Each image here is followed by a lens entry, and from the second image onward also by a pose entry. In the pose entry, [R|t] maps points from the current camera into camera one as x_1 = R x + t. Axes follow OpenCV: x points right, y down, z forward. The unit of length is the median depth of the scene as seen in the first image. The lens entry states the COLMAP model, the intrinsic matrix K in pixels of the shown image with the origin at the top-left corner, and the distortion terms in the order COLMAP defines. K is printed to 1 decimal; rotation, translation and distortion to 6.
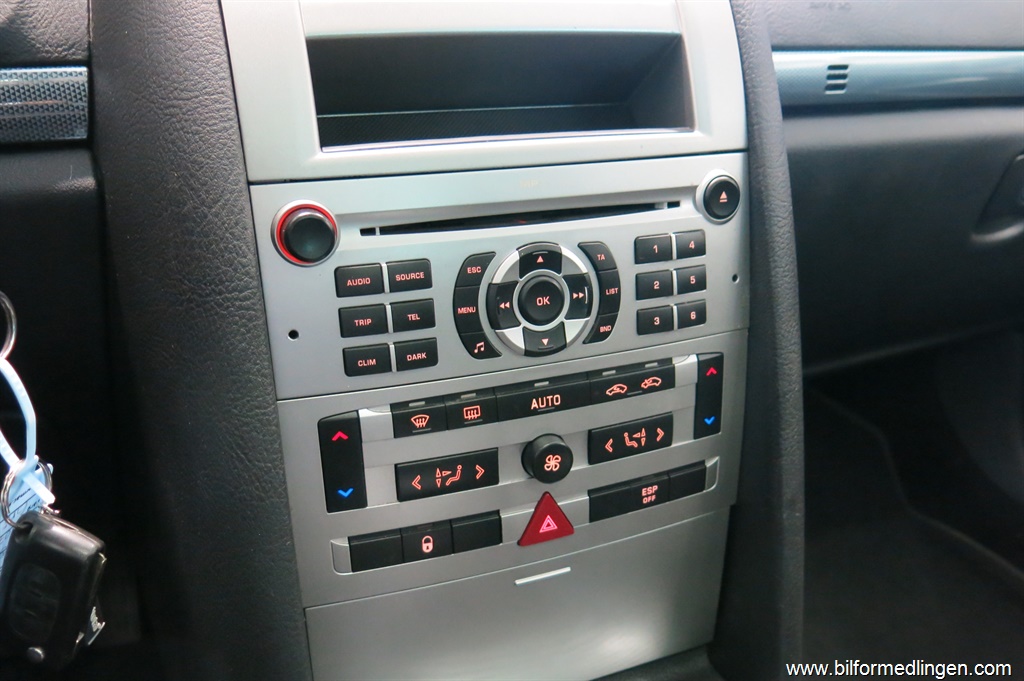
lens RADIAL K [[848.7, 0, 518.3], [0, 848.7, 345.1], [0, 0, 1]] dist [-0.019253, 0.005302]
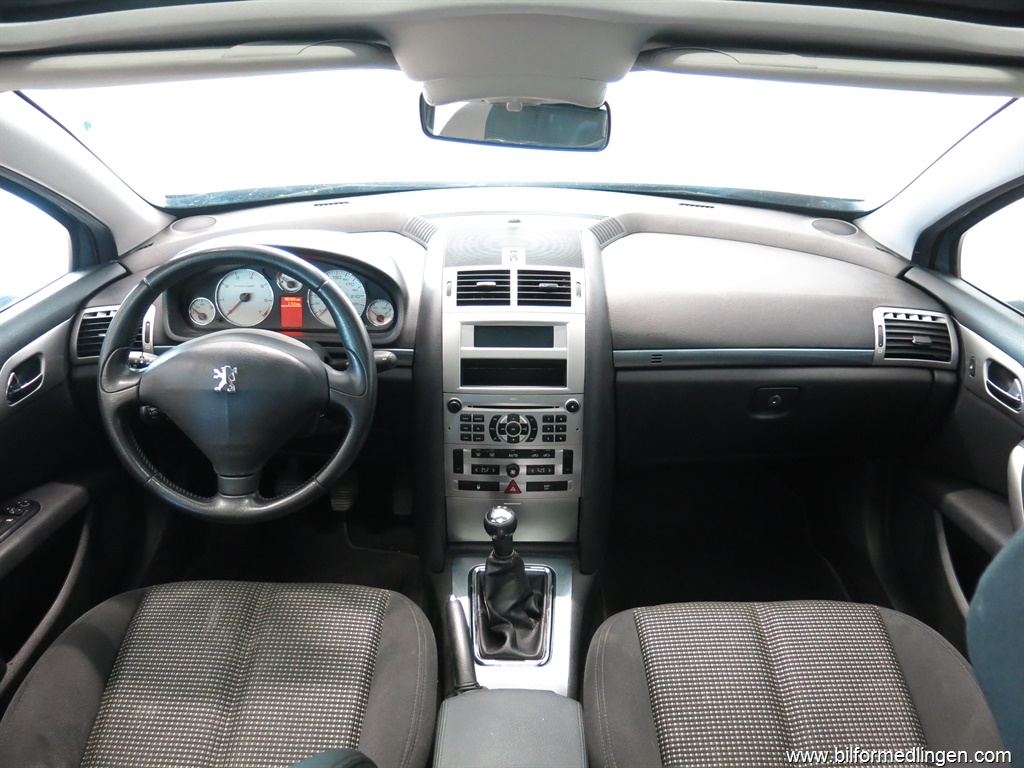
lens RADIAL K [[858.5, 0, 513.3], [0, 858.5, 387.1], [0, 0, 1]] dist [-0.013678, 0.013780]
pose [[0.928769, 0.159020, -0.334814, 1.255938], [-0.140958, 0.986959, 0.077741, -0.524165], [0.342810, -0.025009, 0.939072, -2.535592]]
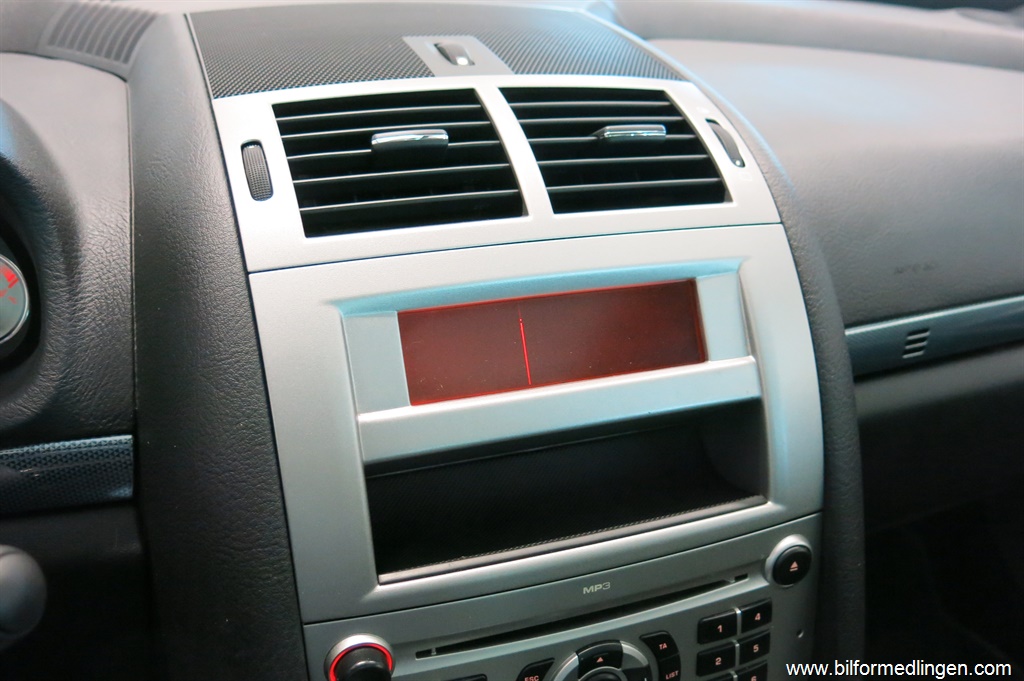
lens RADIAL K [[848.7, 0, 517.2], [0, 848.7, 345.7], [0, 0, 1]] dist [-0.019253, 0.005302]
pose [[0.998787, 0.040048, -0.028652, -0.053321], [-0.037750, 0.996340, 0.076689, -0.512038], [0.031619, -0.075514, 0.996643, 0.068621]]
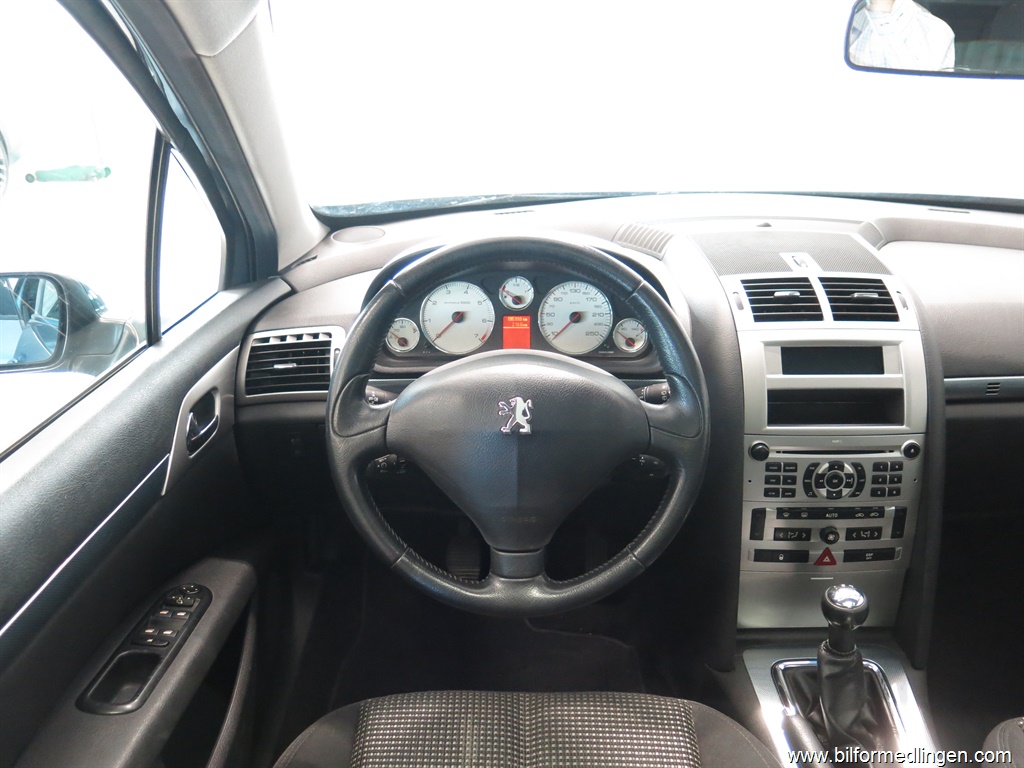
lens RADIAL K [[858.5, 0, 516.3], [0, 858.5, 386.4], [0, 0, 1]] dist [-0.013678, 0.013780]
pose [[0.935860, 0.127678, -0.328427, -0.069494], [-0.130861, 0.991322, 0.012490, -0.260930], [0.327171, 0.031289, 0.944447, -2.086096]]
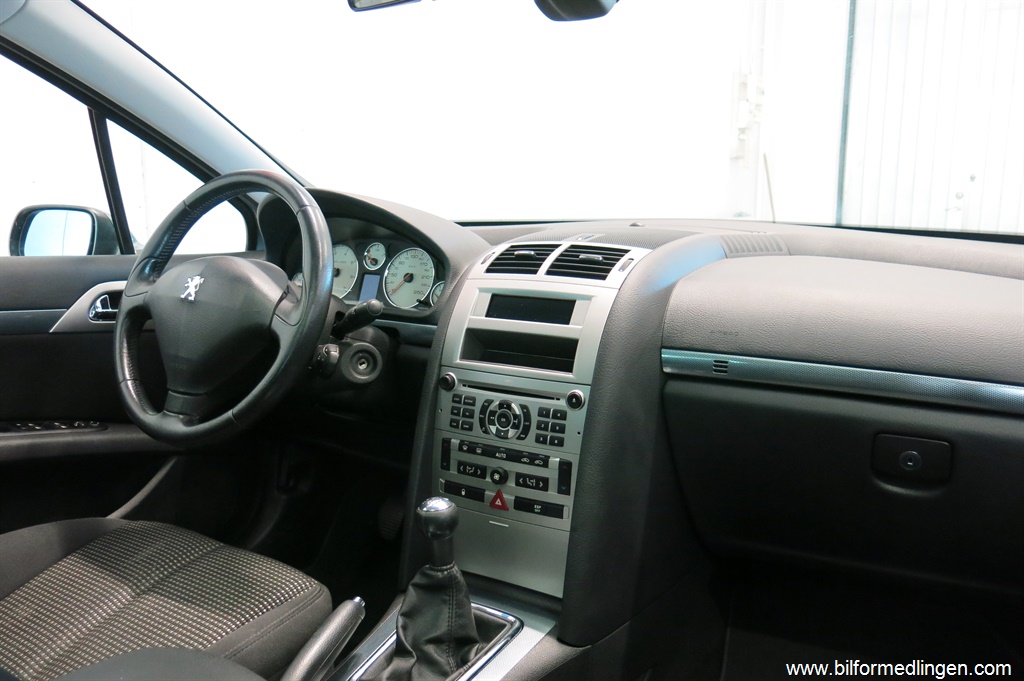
lens RADIAL K [[848.7, 0, 522.0], [0, 848.7, 342.2], [0, 0, 1]] dist [-0.019253, 0.005302]
pose [[0.603736, 0.129117, -0.786658, 2.335038], [-0.308061, 0.947926, -0.080841, -0.087836], [0.735256, 0.291146, 0.612073, -0.836979]]
